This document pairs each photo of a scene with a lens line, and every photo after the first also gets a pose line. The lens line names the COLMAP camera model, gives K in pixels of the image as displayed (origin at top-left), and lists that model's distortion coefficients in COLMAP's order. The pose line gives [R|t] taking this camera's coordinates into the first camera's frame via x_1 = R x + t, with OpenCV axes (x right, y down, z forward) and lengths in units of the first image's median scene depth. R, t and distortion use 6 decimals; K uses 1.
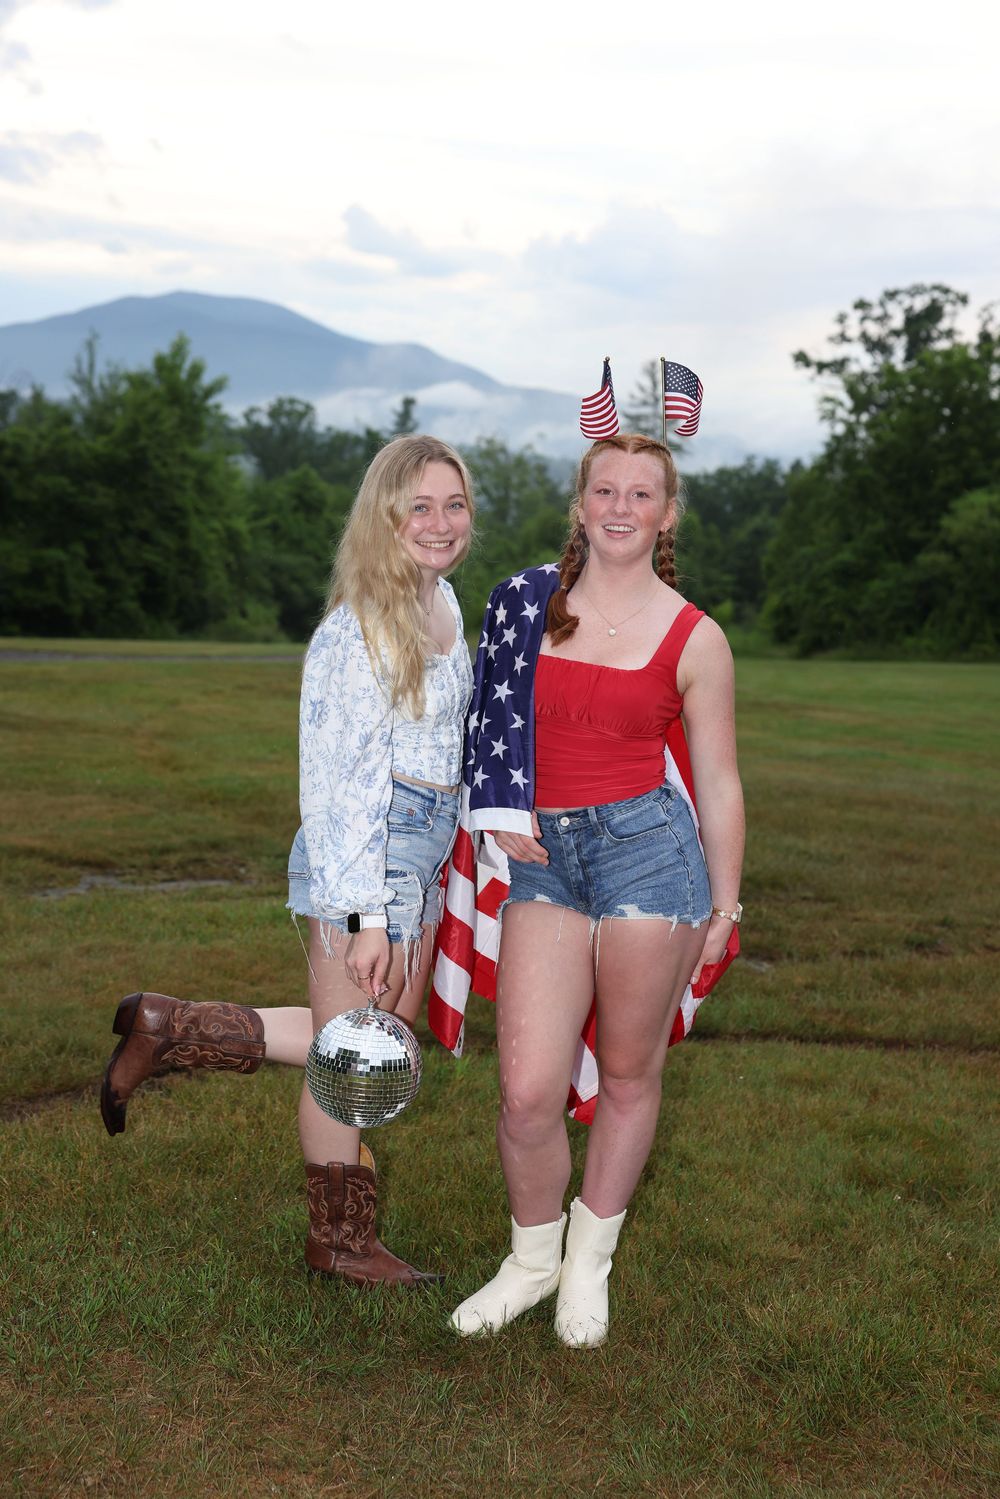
lens RADIAL K [[2064.9, 0, 500.0], [0, 2064.9, 749.5], [0, 0, 1]] dist [0.091024, 0.049770]
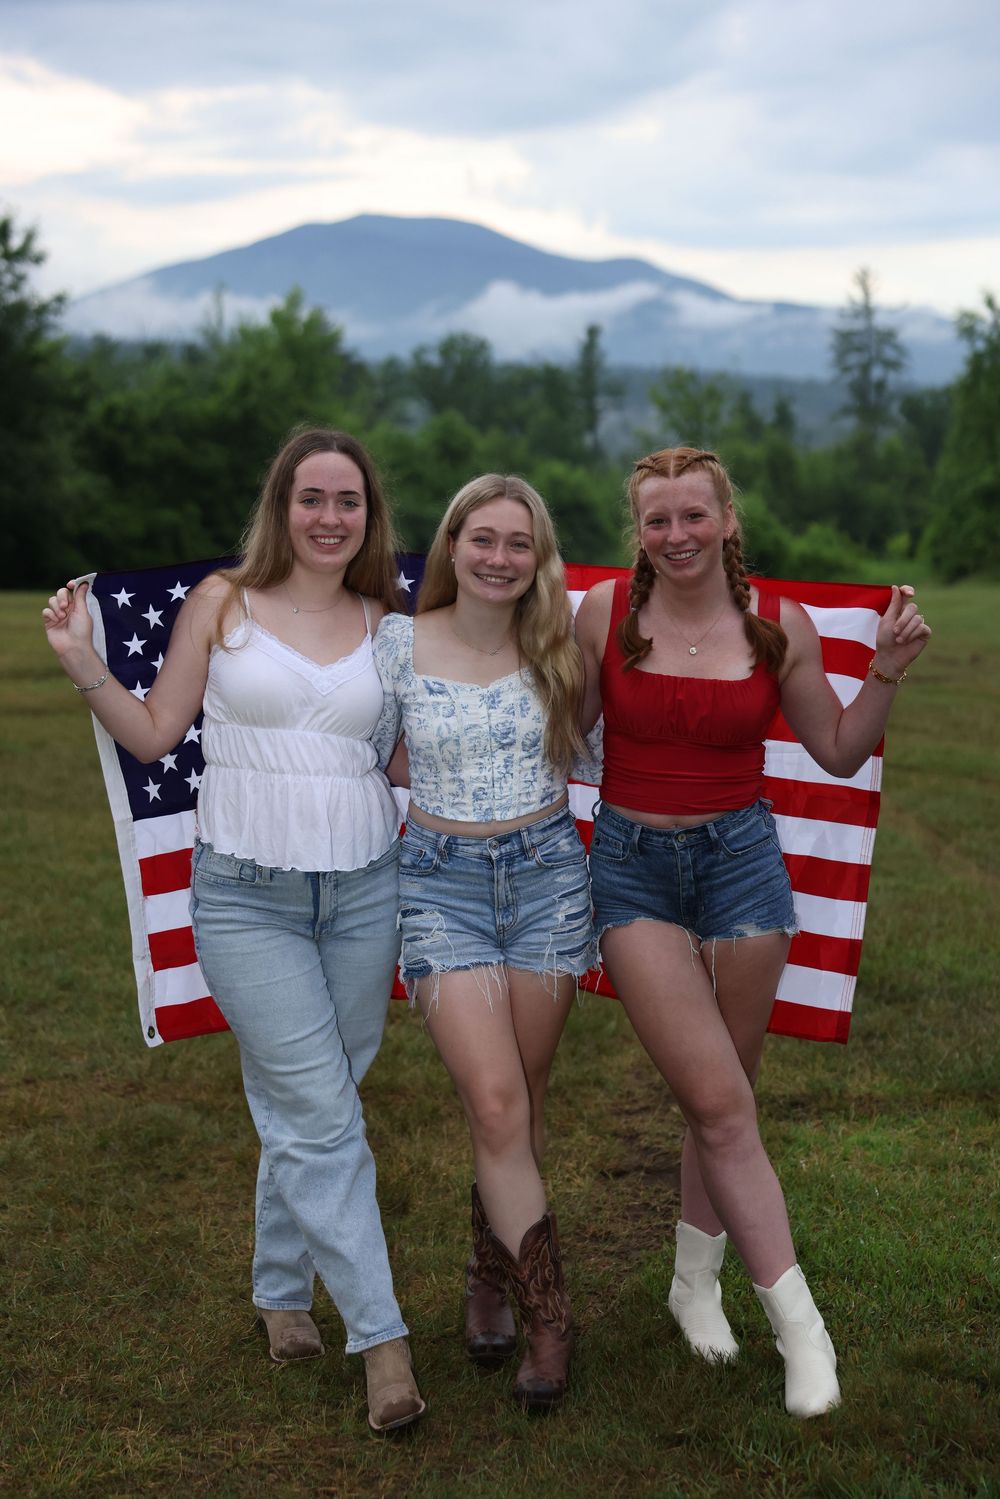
lens RADIAL K [[2415.0, 0, 536.5], [0, 2415.0, 747.3], [0, 0, 1]] dist [0.174906, -0.200789]
pose [[0.994652, -0.038105, -0.095995, 0.063473], [0.038851, 0.999228, 0.005913, 0.016095], [0.095696, -0.009611, 0.995364, -0.139265]]
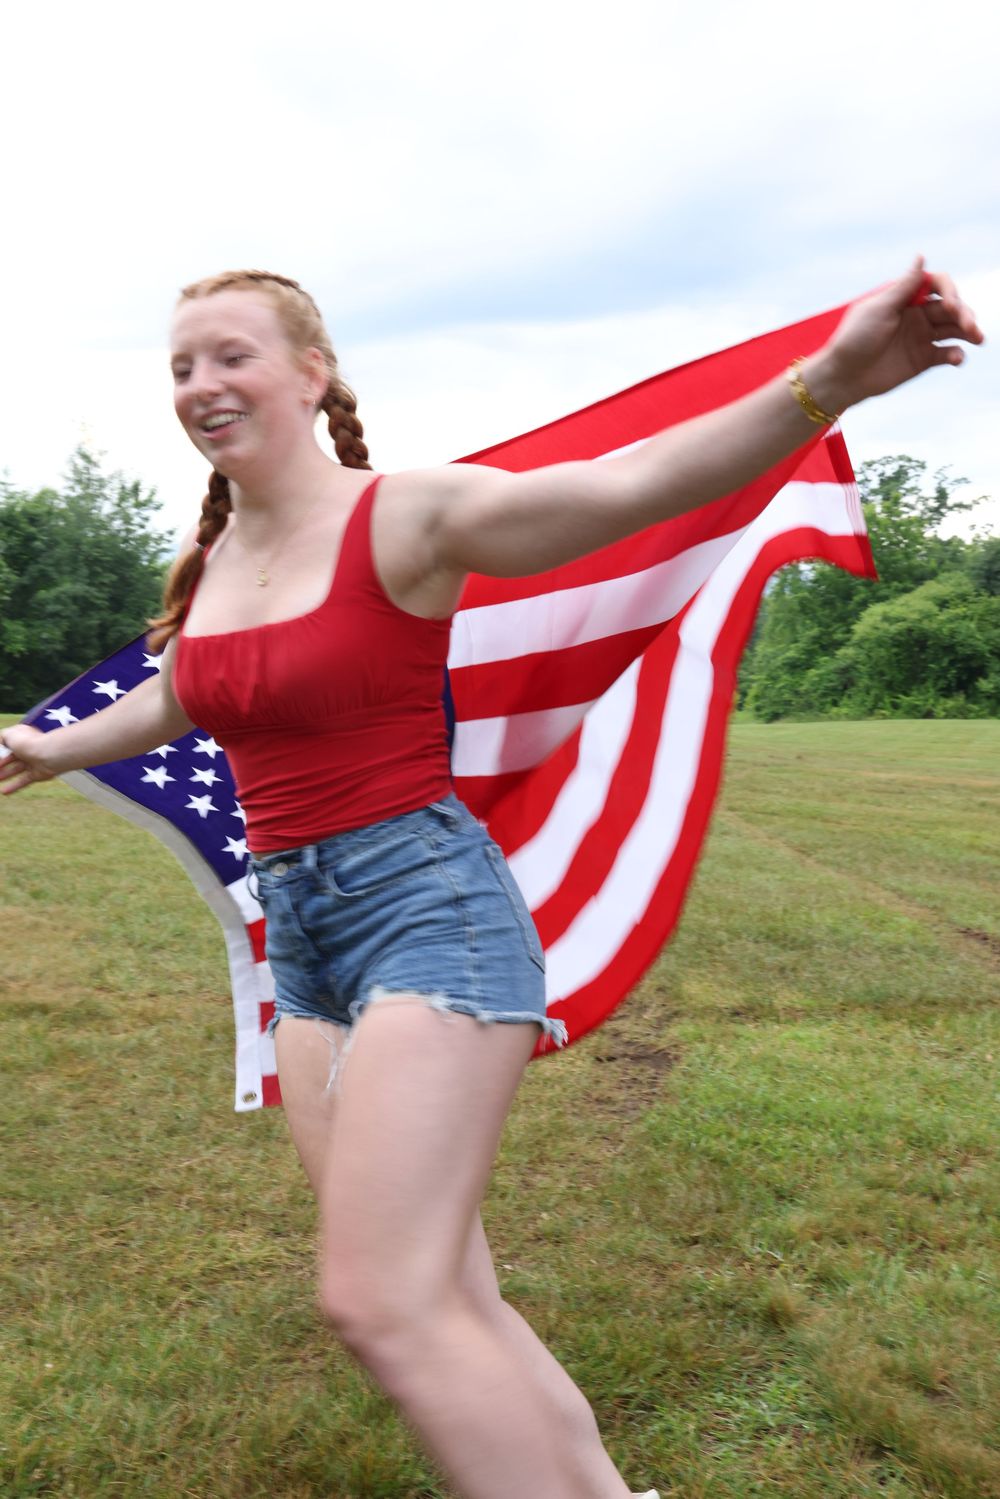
lens RADIAL K [[1624.4, 0, 500.0], [0, 1624.4, 749.5], [0, 0, 1]] dist [0.004078, -0.001579]
pose [[0.995528, -0.042073, -0.084584, 0.059212], [0.037893, 0.998008, -0.050434, 0.021559], [0.086538, 0.047003, 0.995139, -0.127764]]
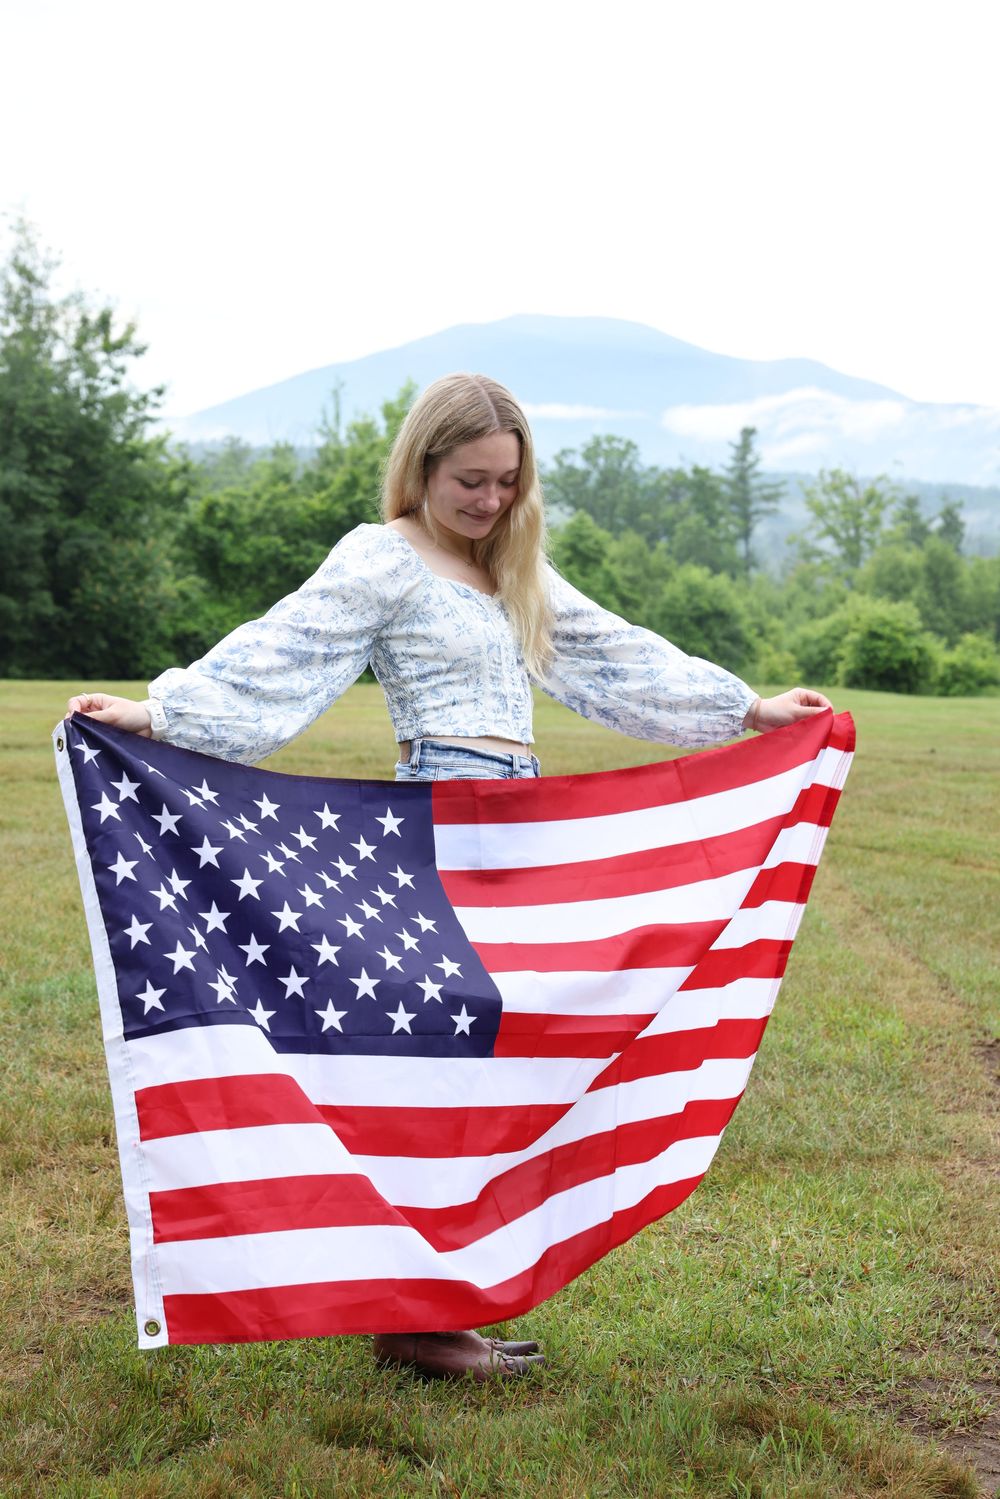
lens RADIAL K [[2566.9, 0, 500.0], [0, 2566.9, 749.5], [0, 0, 1]] dist [0.180183, 0.081036]
pose [[0.984653, -0.031964, -0.171574, 0.081209], [0.024333, 0.998627, -0.046397, 0.021456], [0.172821, 0.041510, 0.984078, -0.128742]]
